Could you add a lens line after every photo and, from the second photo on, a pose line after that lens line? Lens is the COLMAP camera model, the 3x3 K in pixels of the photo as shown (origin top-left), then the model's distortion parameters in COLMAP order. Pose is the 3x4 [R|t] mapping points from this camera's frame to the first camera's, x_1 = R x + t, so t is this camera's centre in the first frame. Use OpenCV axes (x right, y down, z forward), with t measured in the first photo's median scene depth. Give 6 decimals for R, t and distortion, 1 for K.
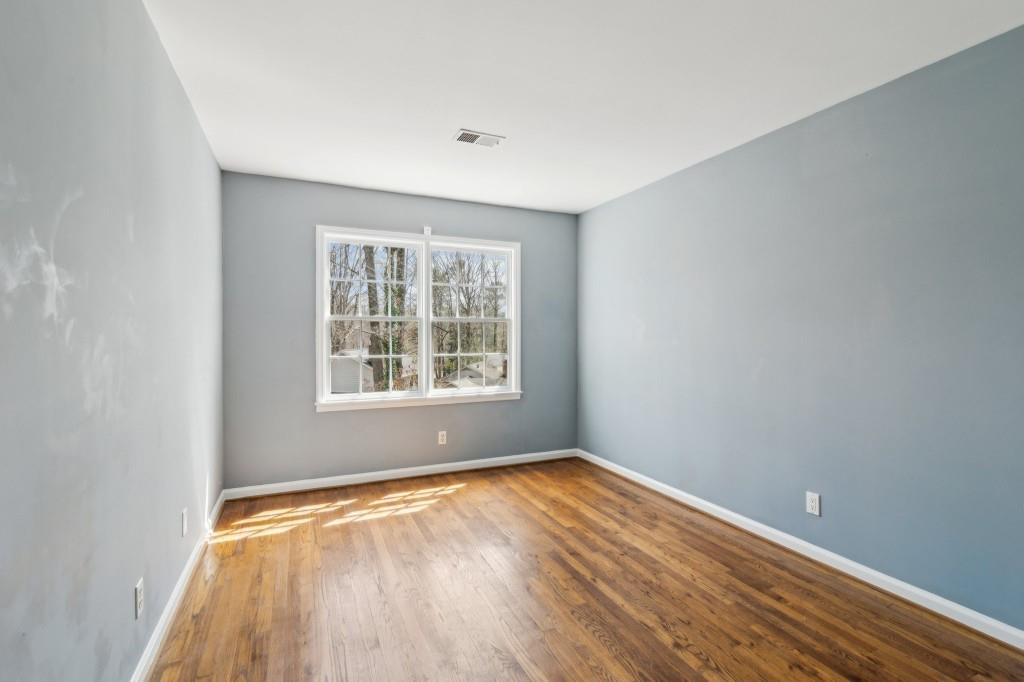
lens RADIAL K [[470.5, 0, 512.9], [0, 470.5, 333.6], [0, 0, 1]] dist [-0.000681, -0.000073]
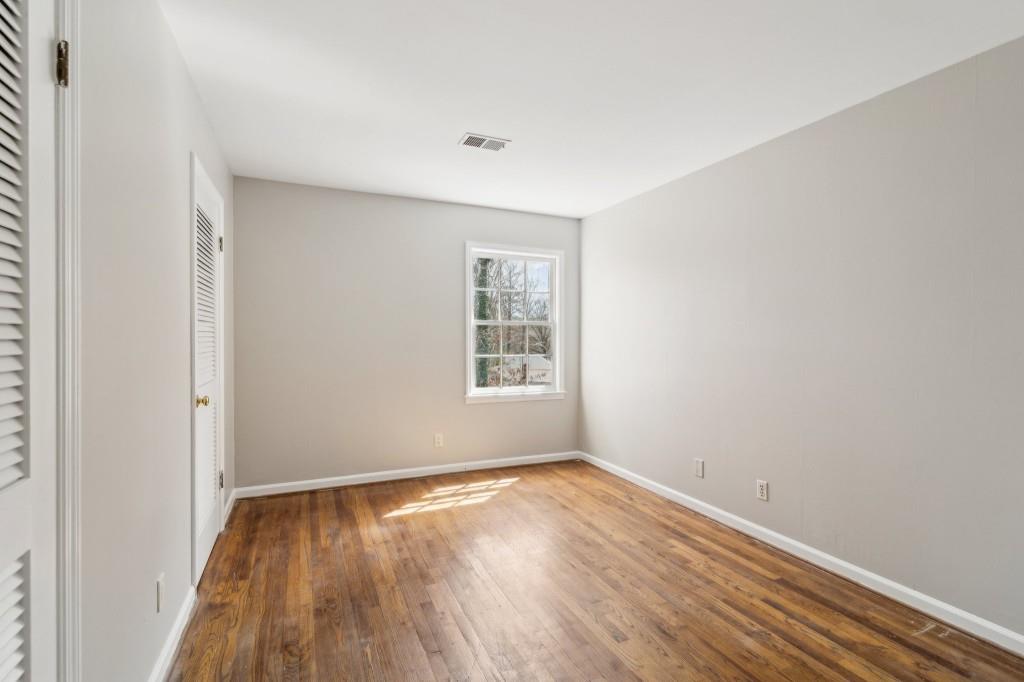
lens RADIAL K [[470.5, 0, 512.9], [0, 470.5, 333.6], [0, 0, 1]] dist [-0.000681, -0.000073]
pose [[0.999821, 0.012708, 0.014043, -0.126839], [-0.012634, 0.999906, -0.005299, 0.000217], [-0.014109, 0.005120, 0.999887, -0.058858]]
